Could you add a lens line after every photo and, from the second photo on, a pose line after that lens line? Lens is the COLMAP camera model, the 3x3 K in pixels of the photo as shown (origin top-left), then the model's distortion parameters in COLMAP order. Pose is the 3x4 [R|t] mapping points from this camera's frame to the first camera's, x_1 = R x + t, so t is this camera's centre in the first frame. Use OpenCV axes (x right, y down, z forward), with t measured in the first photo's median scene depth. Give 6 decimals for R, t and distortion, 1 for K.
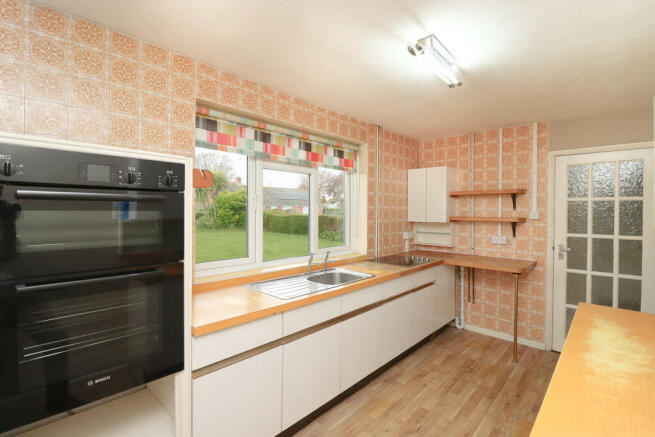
lens RADIAL K [[297.1, 0, 327.5], [0, 297.1, 218.5], [0, 0, 1]] dist [-0.001726, -0.000385]
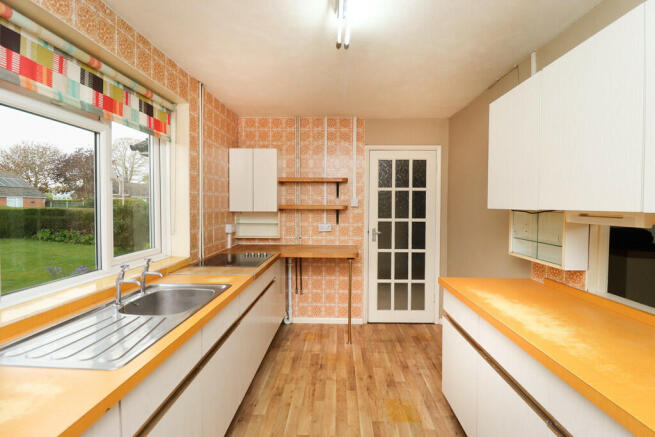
lens RADIAL K [[306.4, 0, 329.8], [0, 306.4, 215.5], [0, 0, 1]] dist [0.001758, -0.012566]
pose [[0.740984, -0.025648, 0.671033, -0.117712], [0.015727, 0.999659, 0.020842, 0.009726], [-0.671339, -0.004890, 0.741134, 0.221478]]
